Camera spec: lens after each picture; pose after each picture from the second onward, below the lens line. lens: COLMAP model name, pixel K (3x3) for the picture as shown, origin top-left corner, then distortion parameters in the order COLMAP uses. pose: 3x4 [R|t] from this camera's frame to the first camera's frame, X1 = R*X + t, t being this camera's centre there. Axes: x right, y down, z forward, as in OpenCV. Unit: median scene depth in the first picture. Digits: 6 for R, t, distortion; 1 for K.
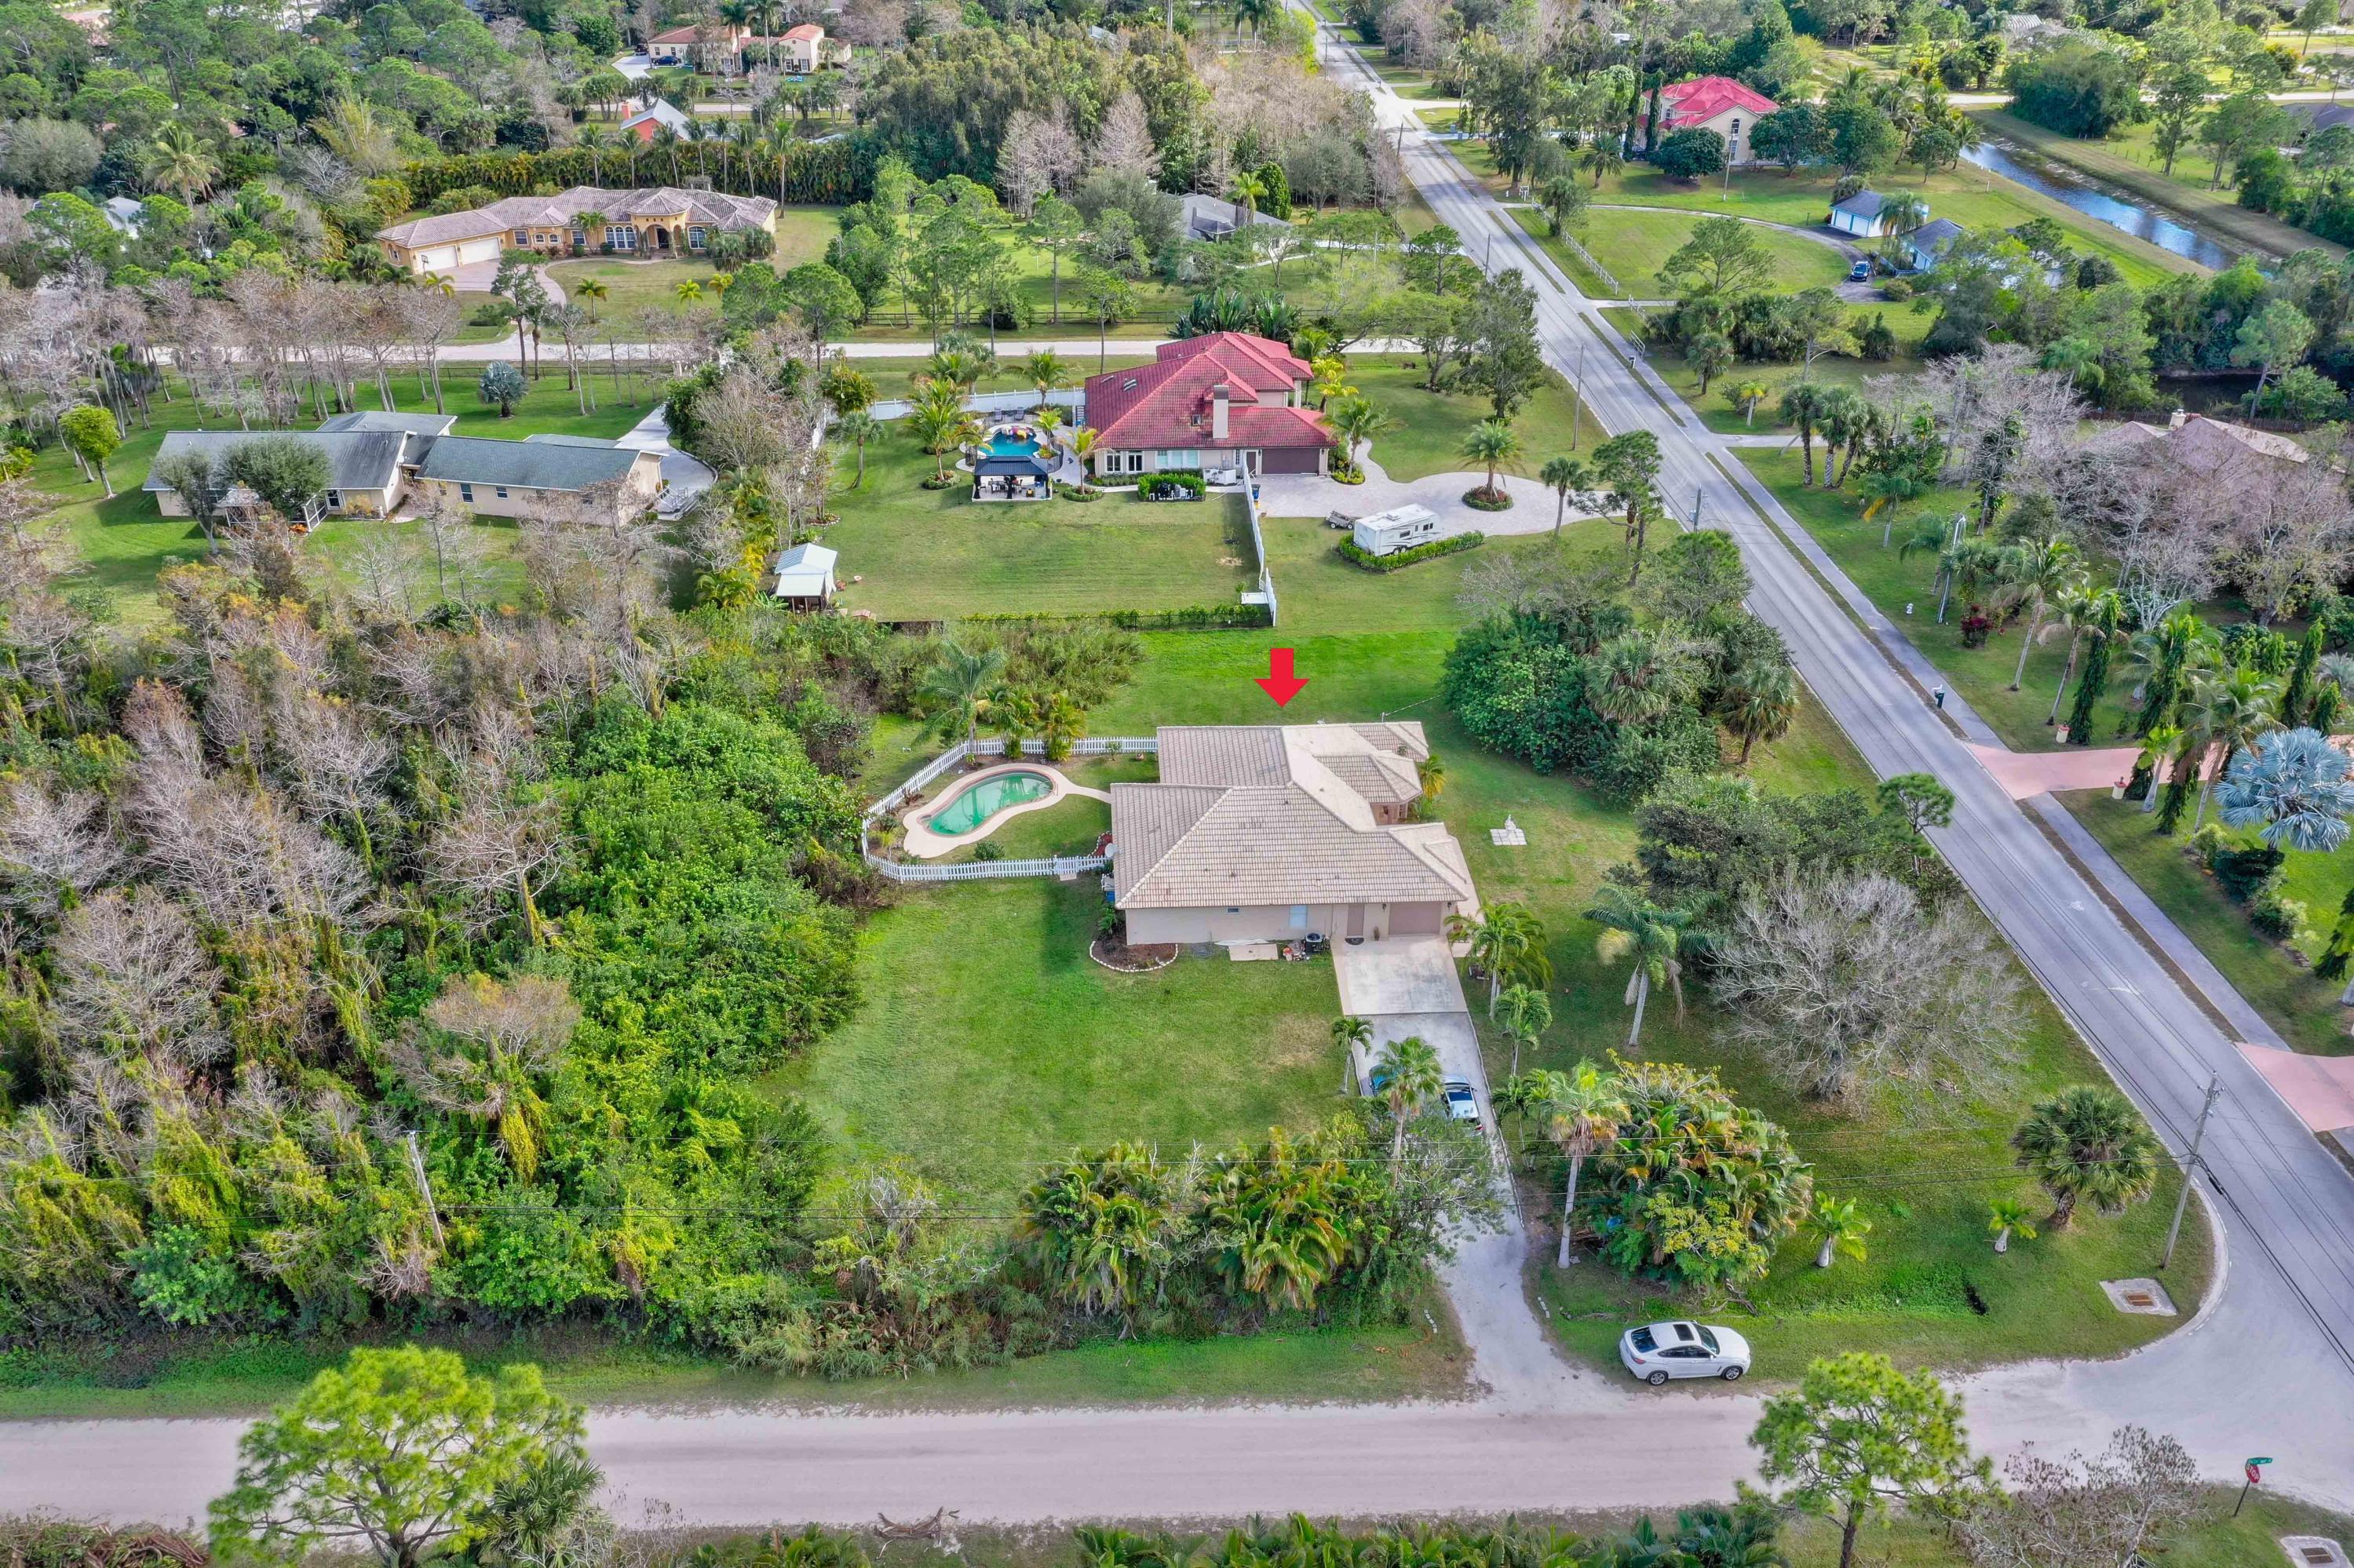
lens RADIAL K [[1859.1, 0, 1177.0], [0, 1859.1, 784.0], [0, 0, 1]] dist [0.006799, 0.001662]
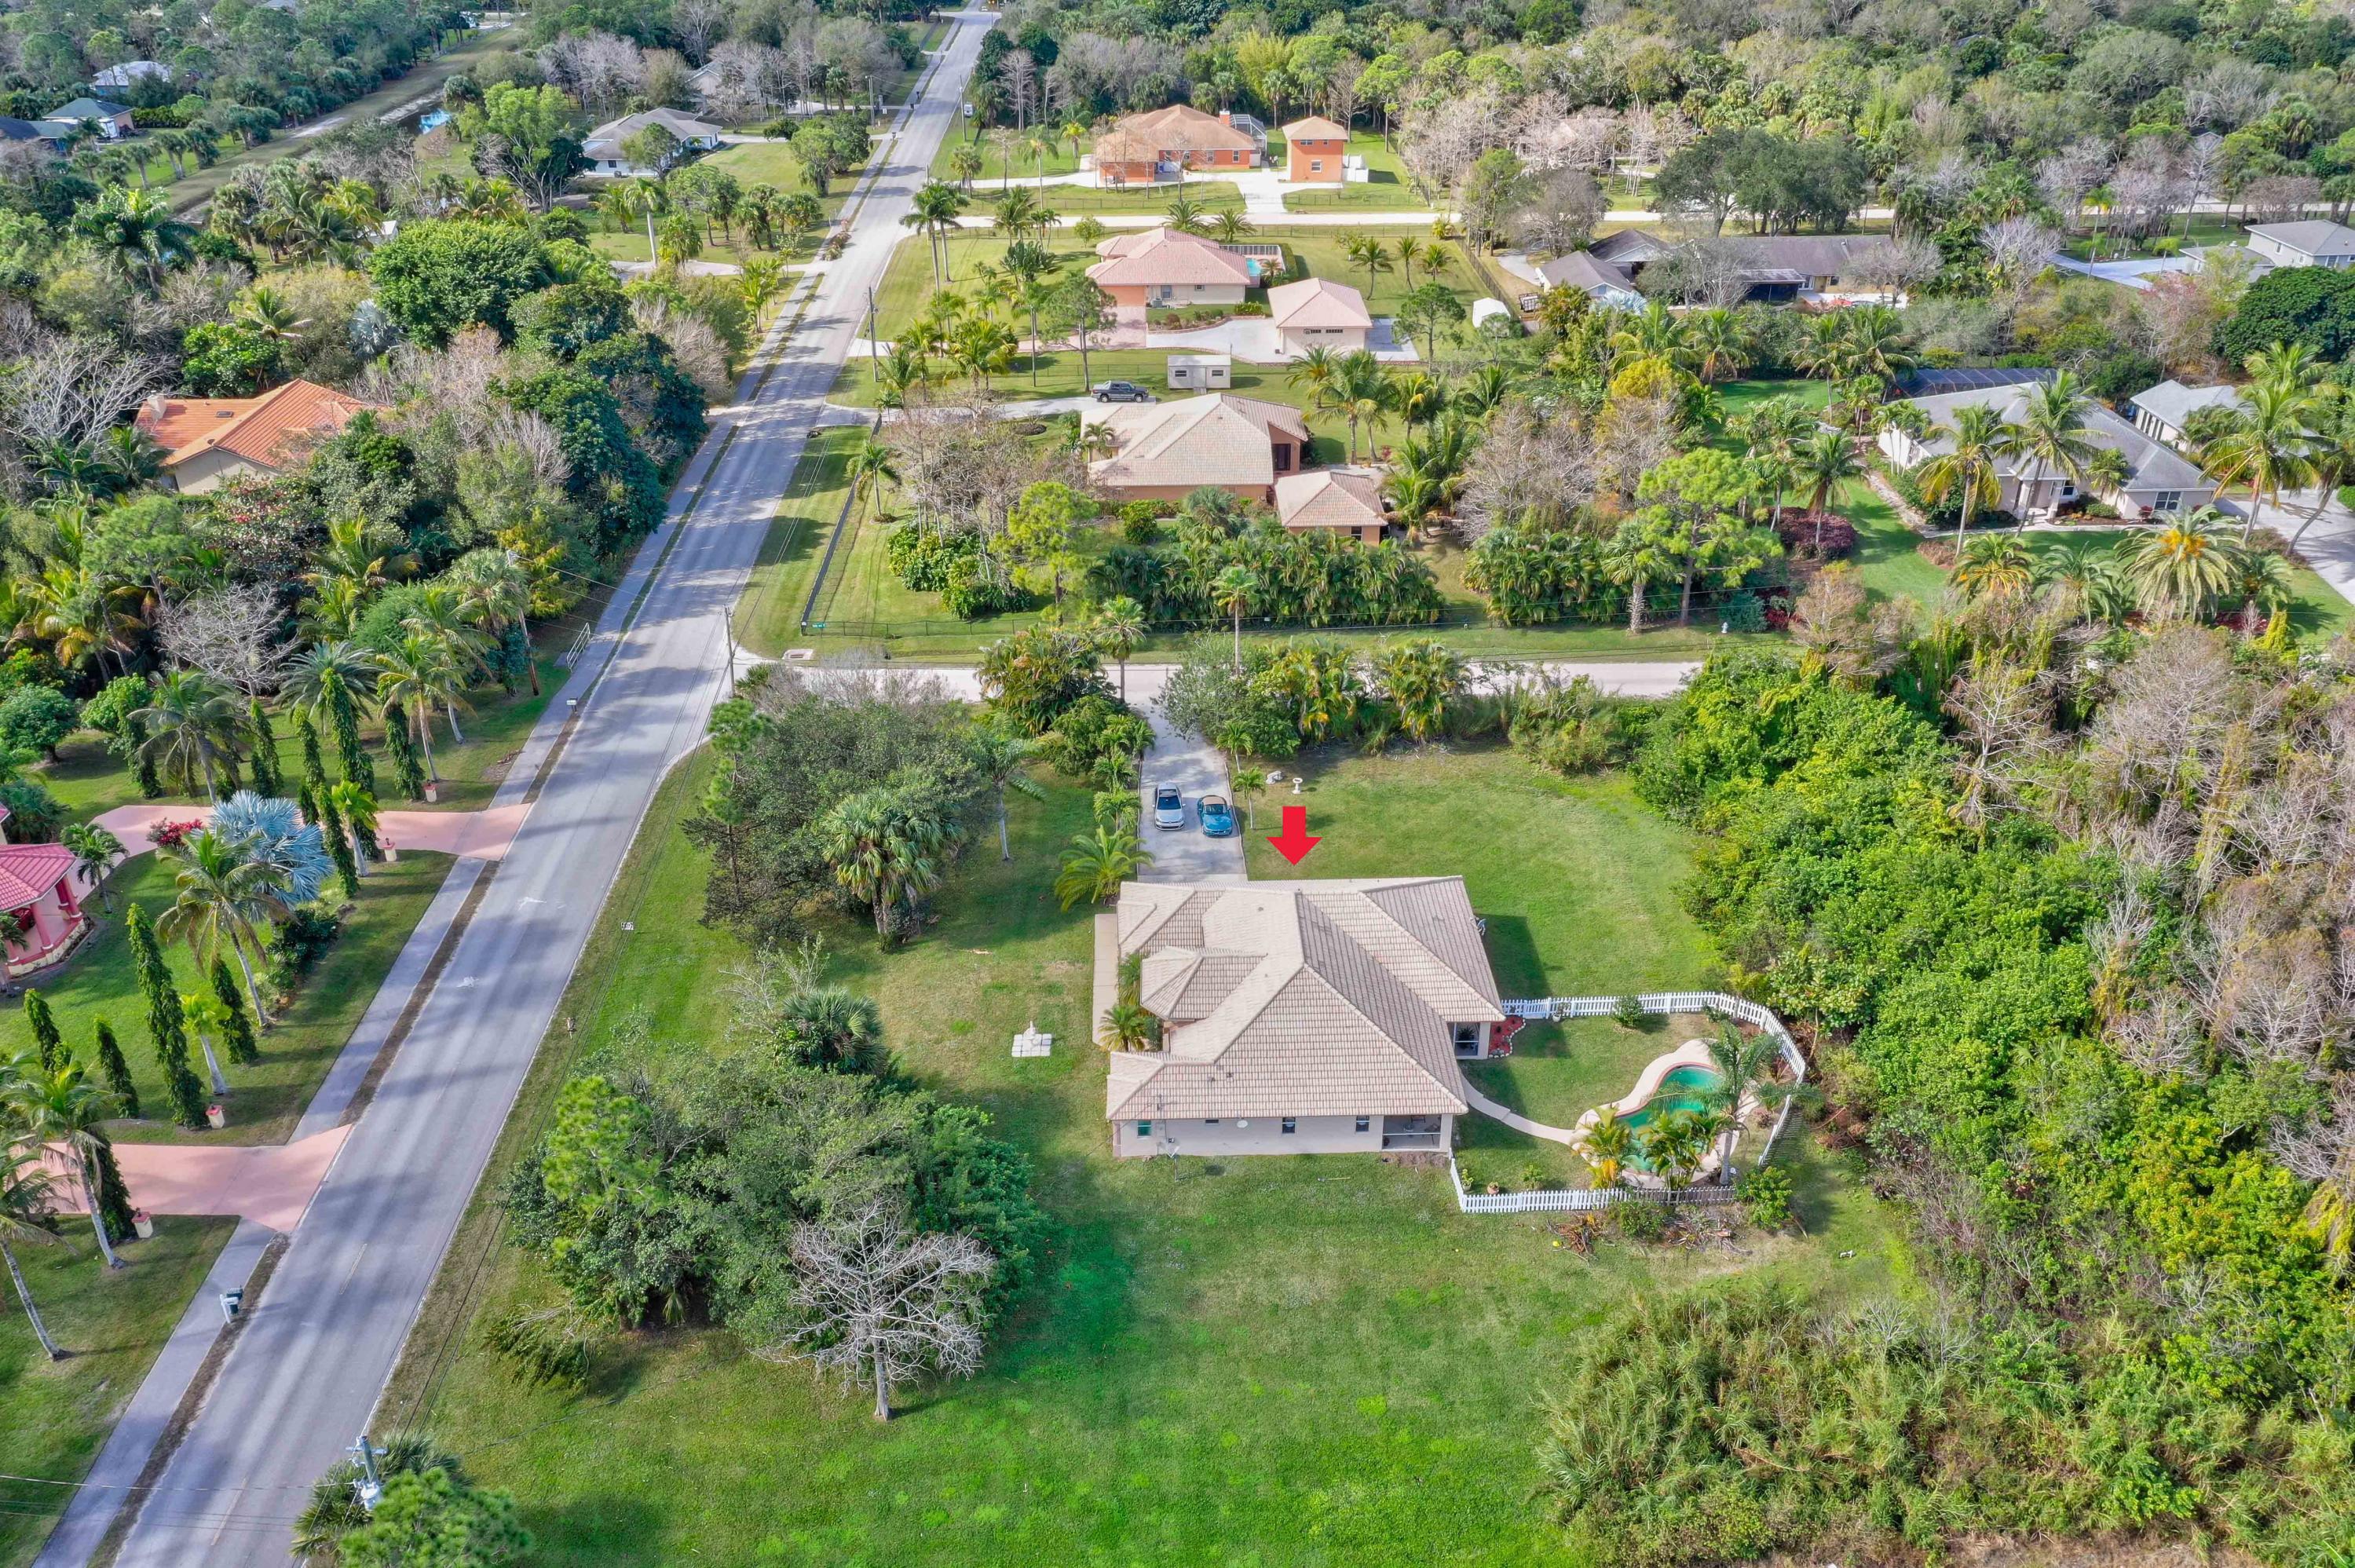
lens RADIAL K [[1859.9, 0, 1177.5], [0, 1859.9, 784.0], [0, 0, 1]] dist [0.004602, 0.003327]
pose [[-0.999842, -0.003394, 0.017422, 0.071516], [0.012875, 0.537014, 0.843475, -0.554079], [-0.012218, 0.843566, -0.536886, 0.998174]]
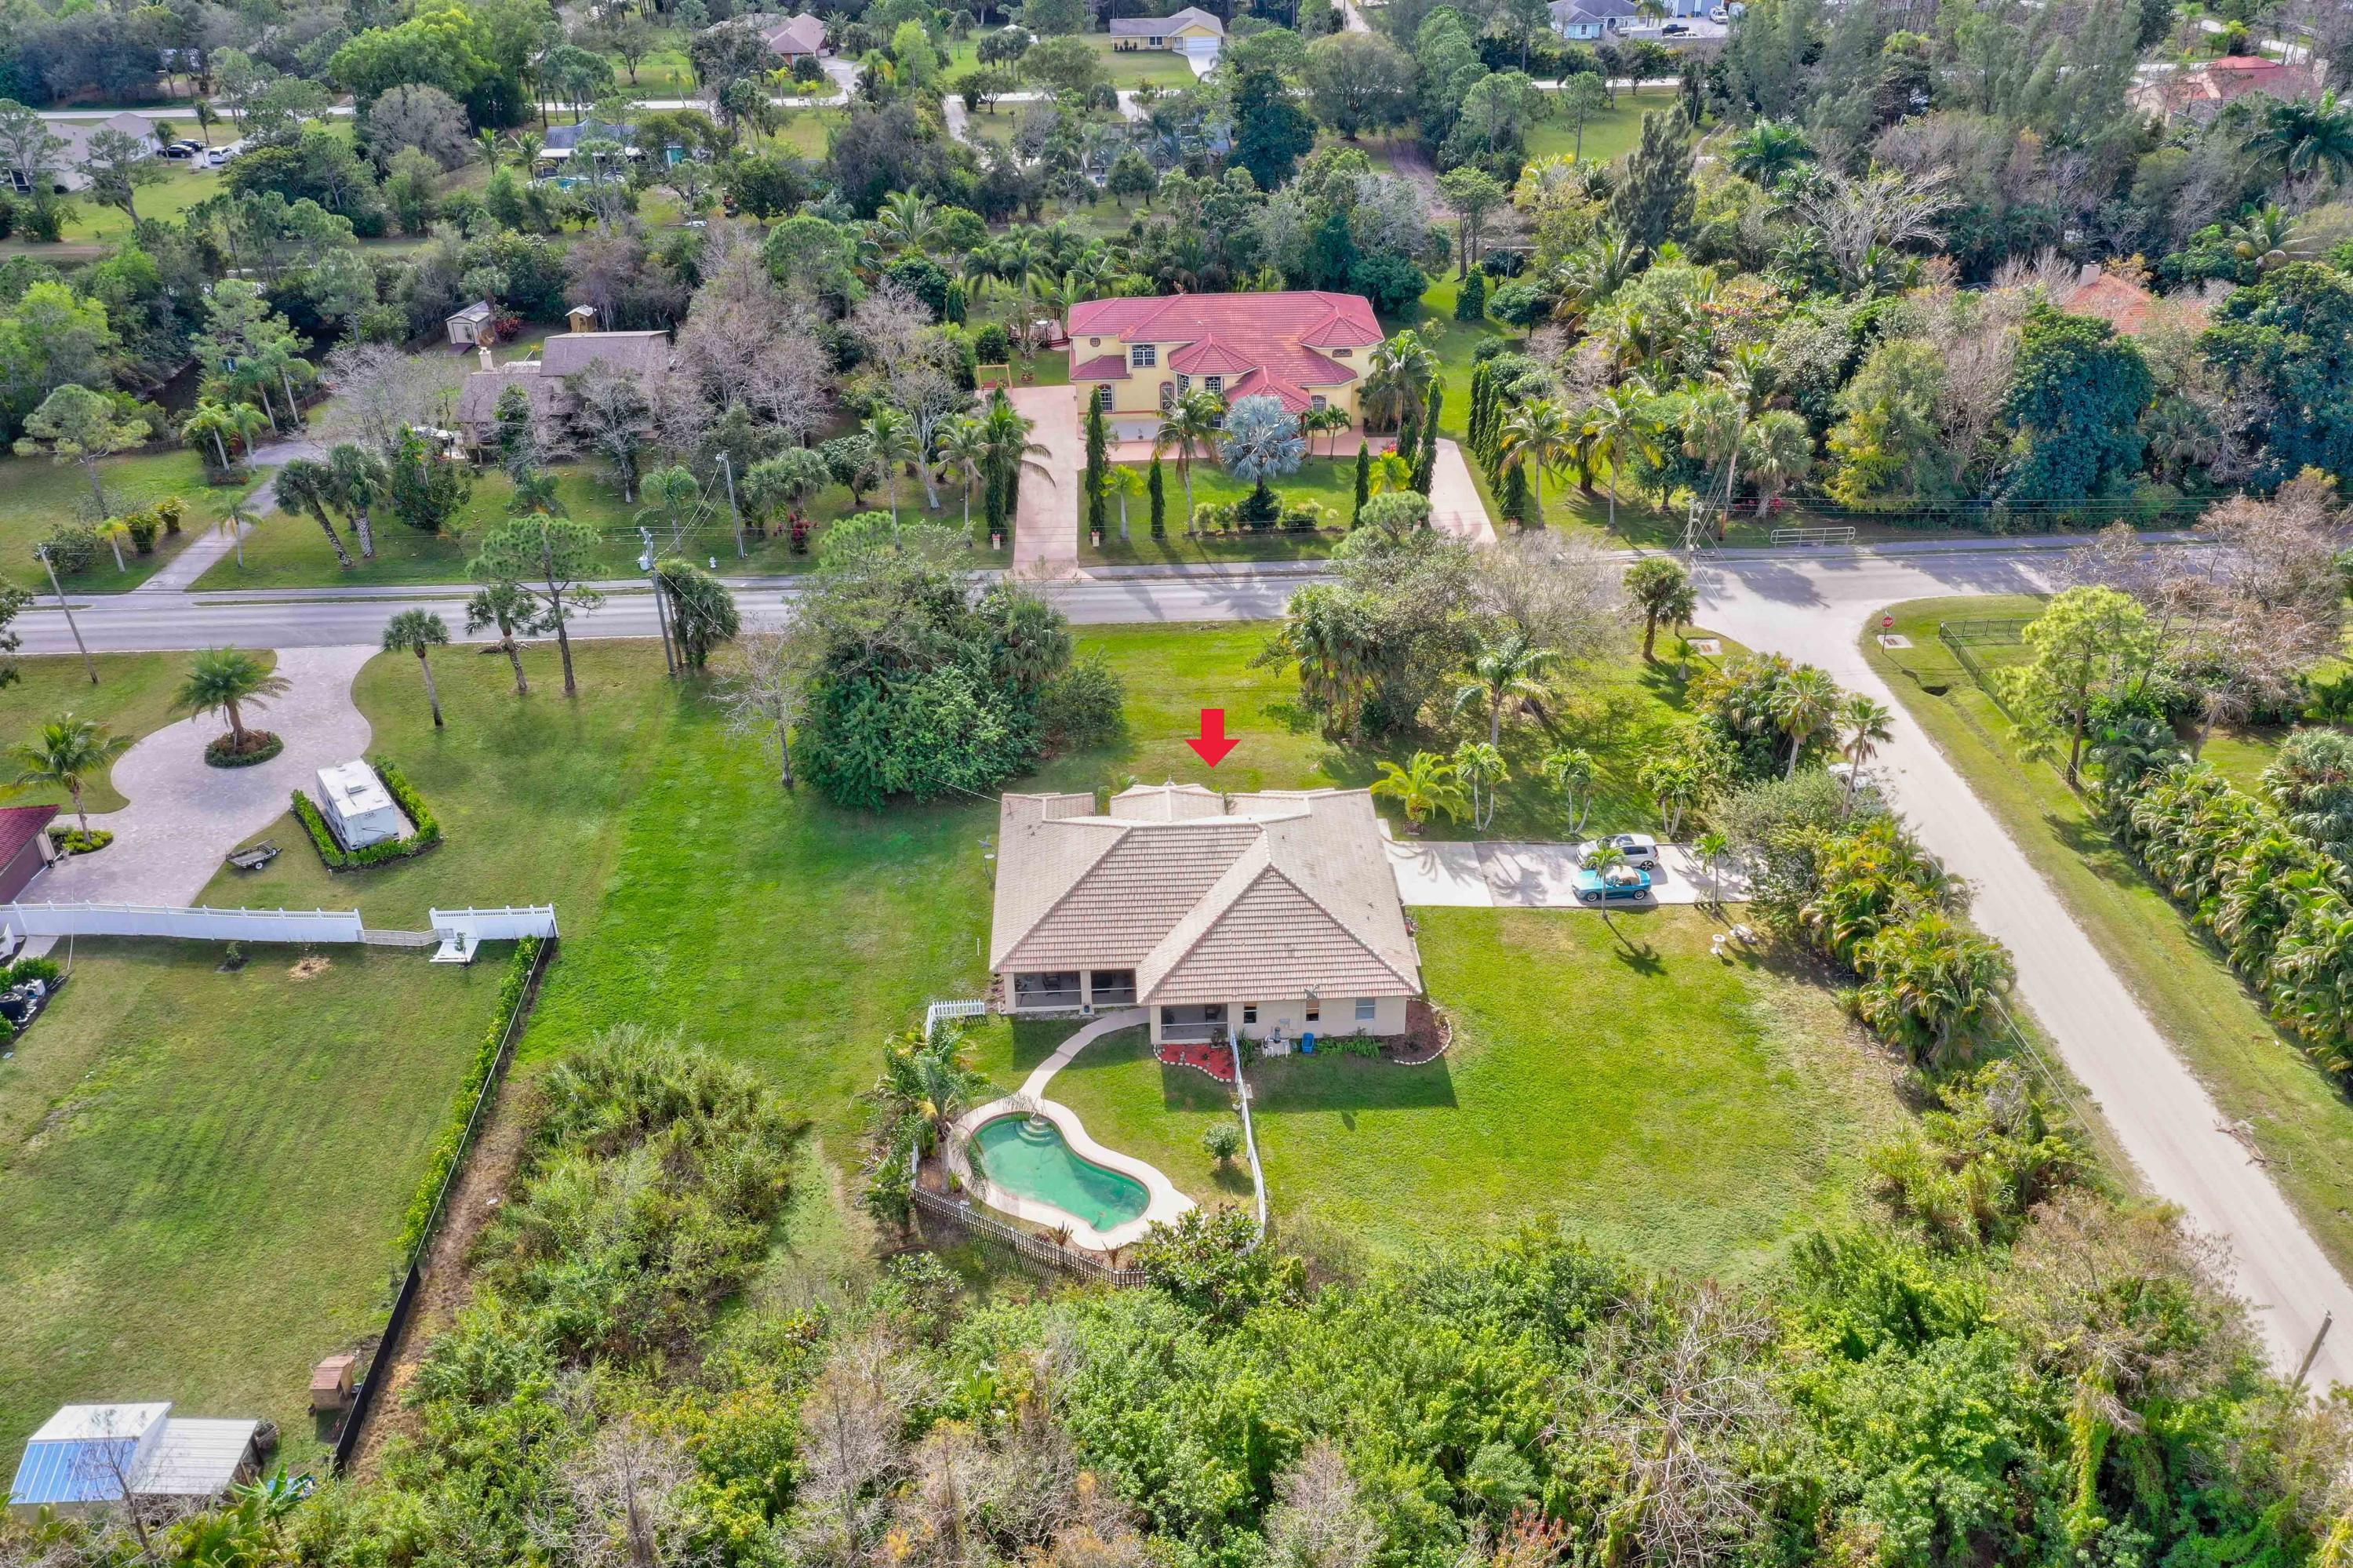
lens RADIAL K [[1858.6, 0, 1176.5], [0, 1858.6, 784.0], [0, 0, 1]] dist [0.006799, 0.001662]
pose [[0.000635, -0.507799, 0.861475, -0.492684], [0.495157, 0.748613, 0.440907, -0.302244], [-0.868804, 0.426285, 0.251916, 0.549666]]
